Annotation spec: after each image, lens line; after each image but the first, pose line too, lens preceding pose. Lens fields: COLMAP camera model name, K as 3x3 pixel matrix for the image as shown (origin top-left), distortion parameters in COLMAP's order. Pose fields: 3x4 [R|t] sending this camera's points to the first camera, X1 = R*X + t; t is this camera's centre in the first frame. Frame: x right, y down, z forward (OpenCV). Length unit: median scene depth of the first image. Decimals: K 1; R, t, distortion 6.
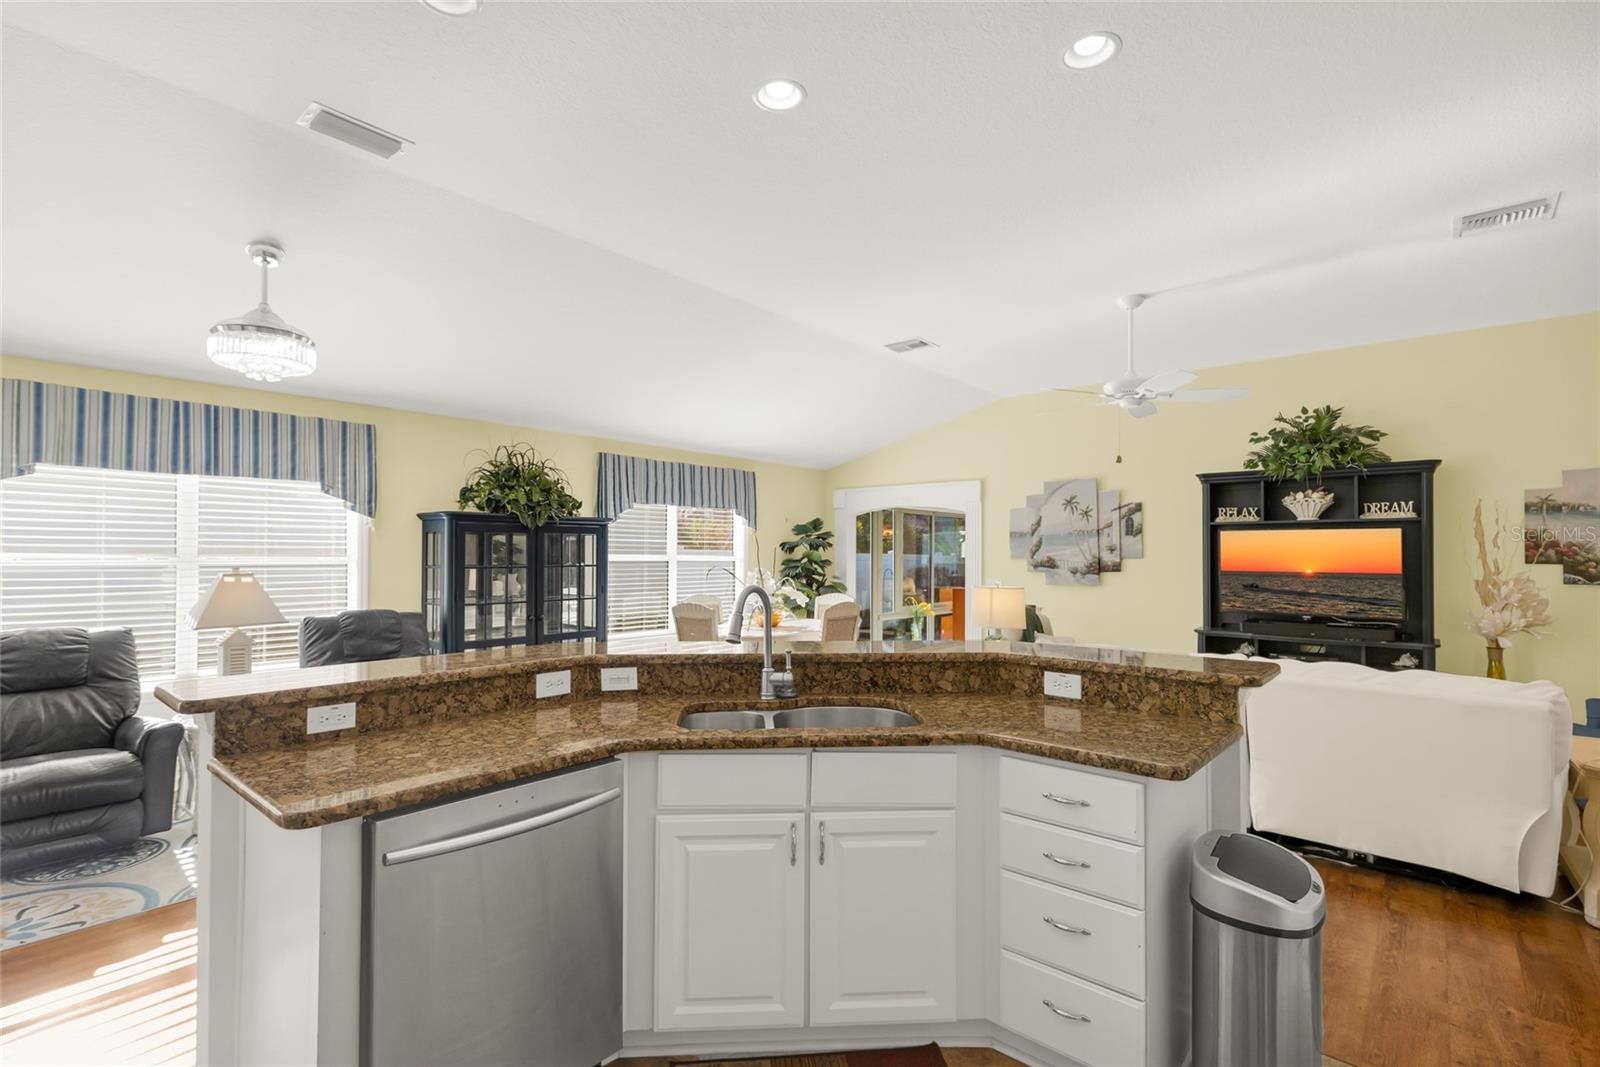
lens RADIAL K [[729.0, 0, 793.0], [0, 729.0, 544.3], [0, 0, 1]] dist [0.000160, 0.000199]
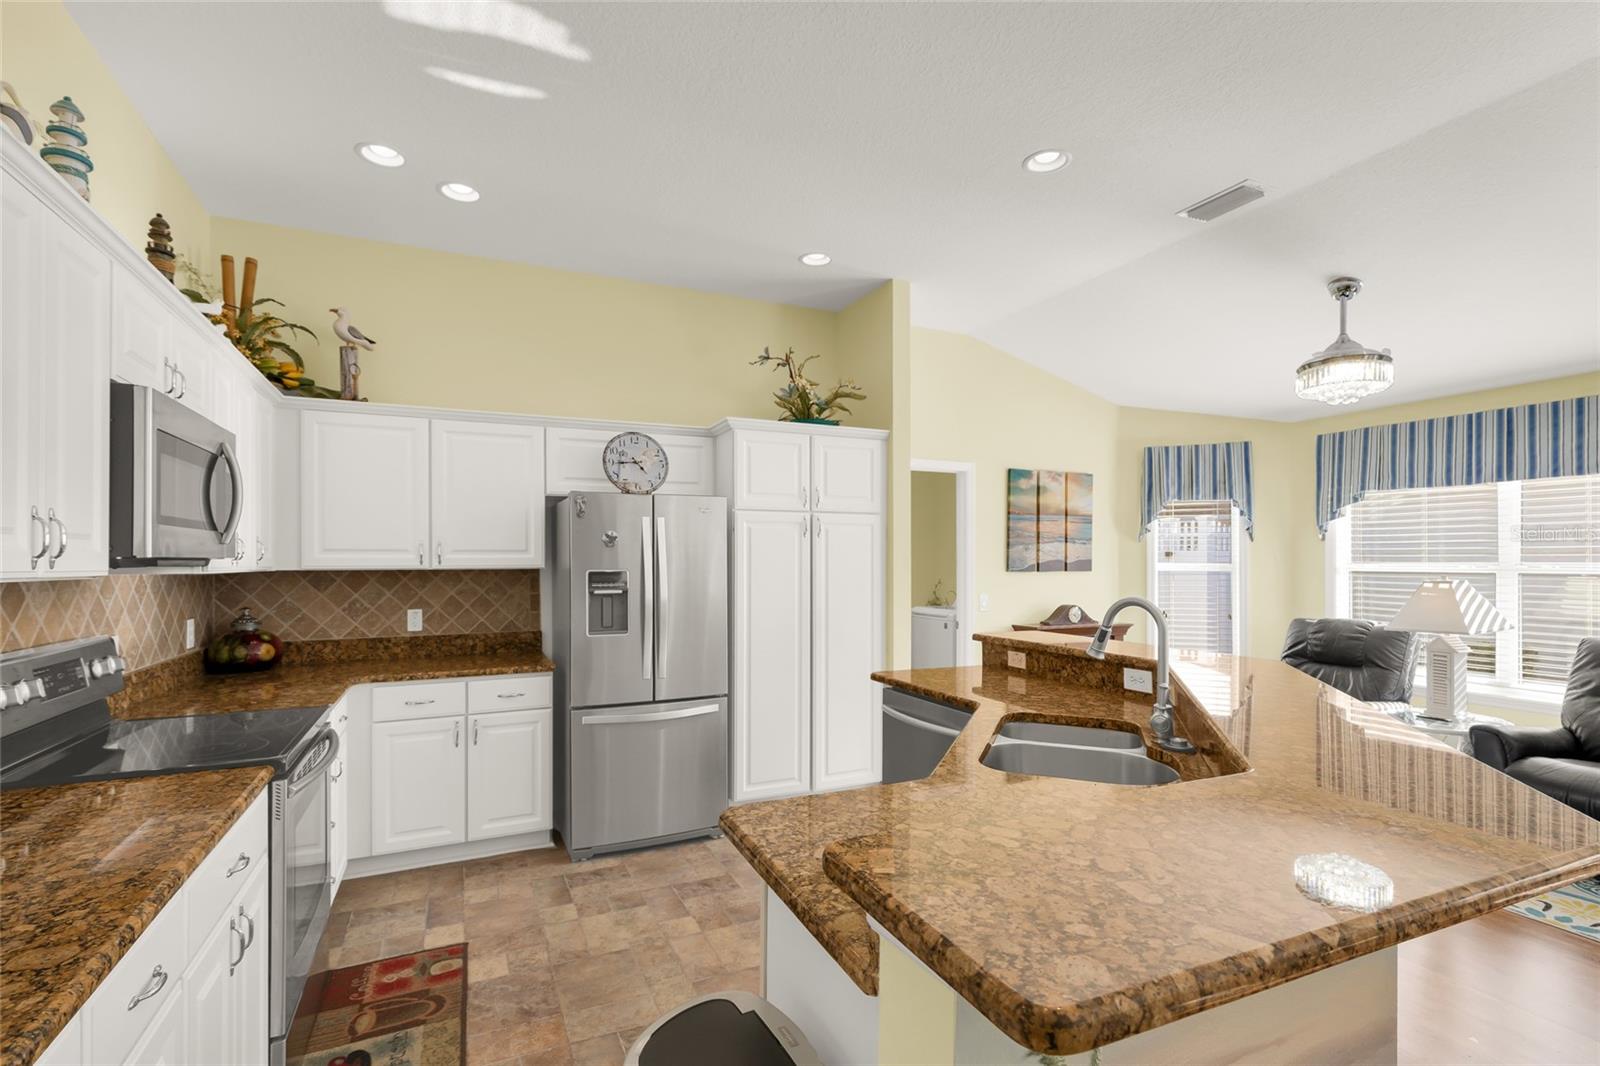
lens RADIAL K [[738.6, 0, 807.3], [0, 738.6, 559.1], [0, 0, 1]] dist [-0.001287, -0.000270]
pose [[-0.411529, -0.005138, -0.911382, 0.388542], [0.009980, 0.999899, -0.010144, 0.008052], [0.911342, -0.013270, -0.411437, 0.448418]]
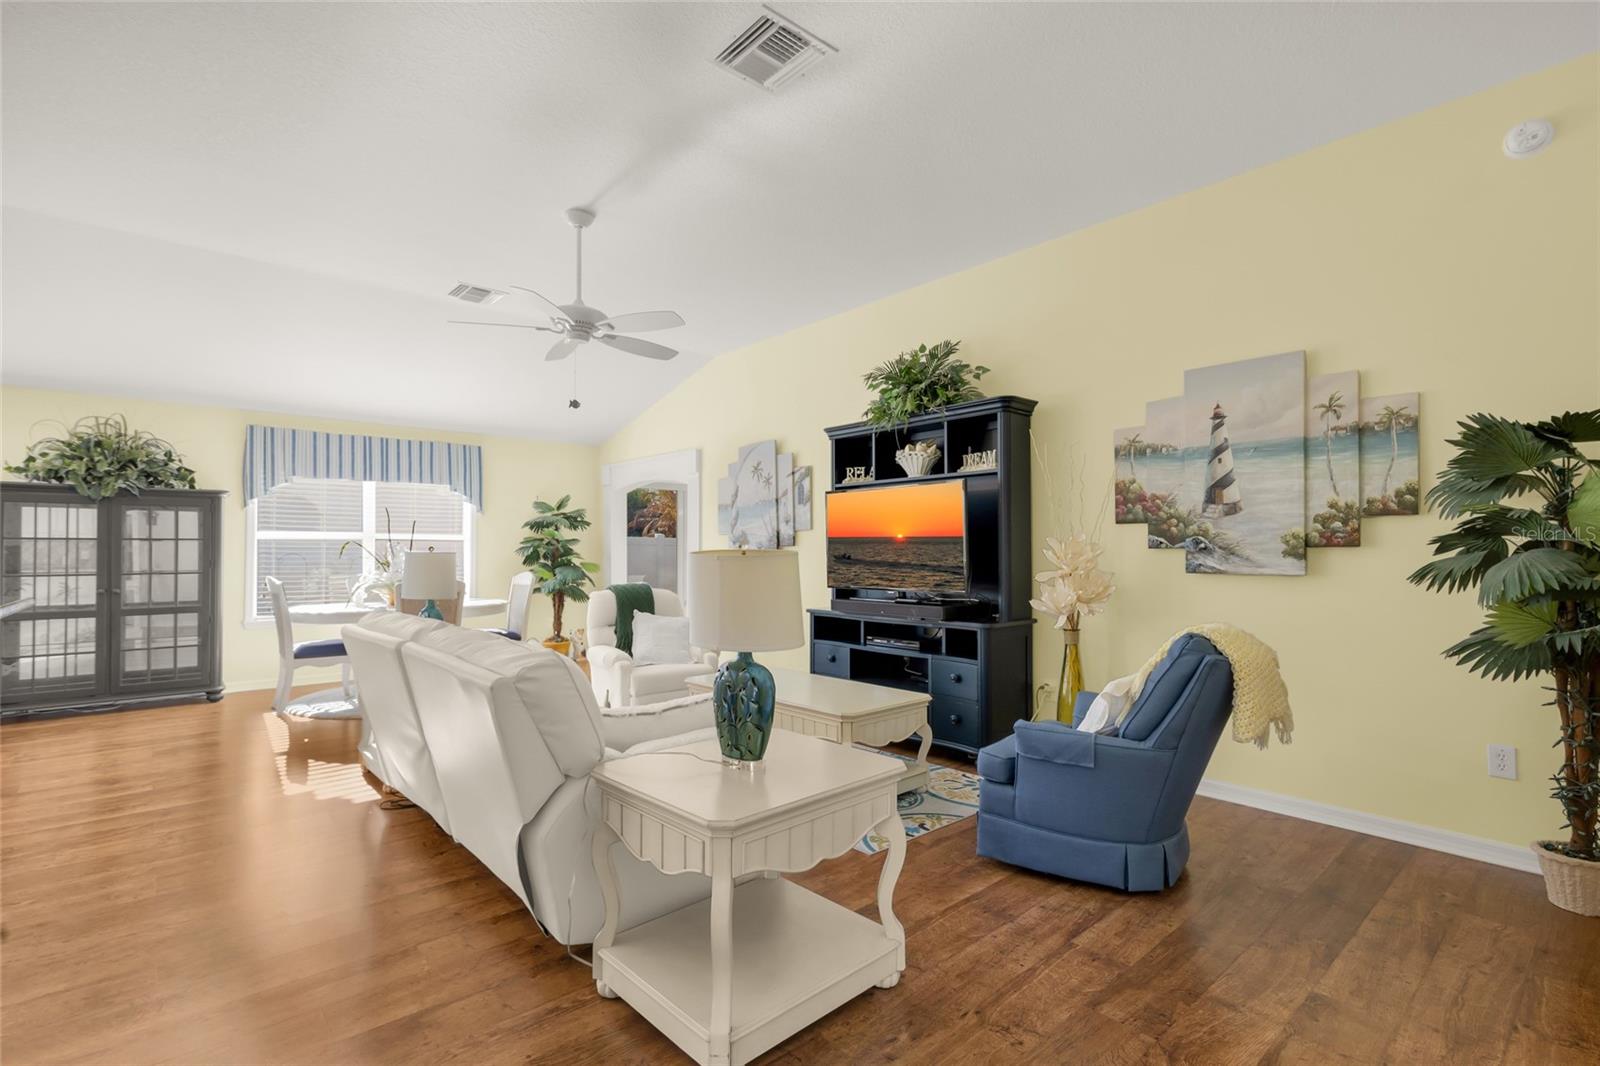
lens RADIAL K [[733.7, 0, 795.8], [0, 733.7, 550.4], [0, 0, 1]] dist [-0.000317, -0.000265]
pose [[0.990701, -0.004213, -0.135988, 0.716649], [0.005894, 0.999911, 0.011963, 0.040986], [0.135926, -0.012653, 0.990638, 0.153932]]
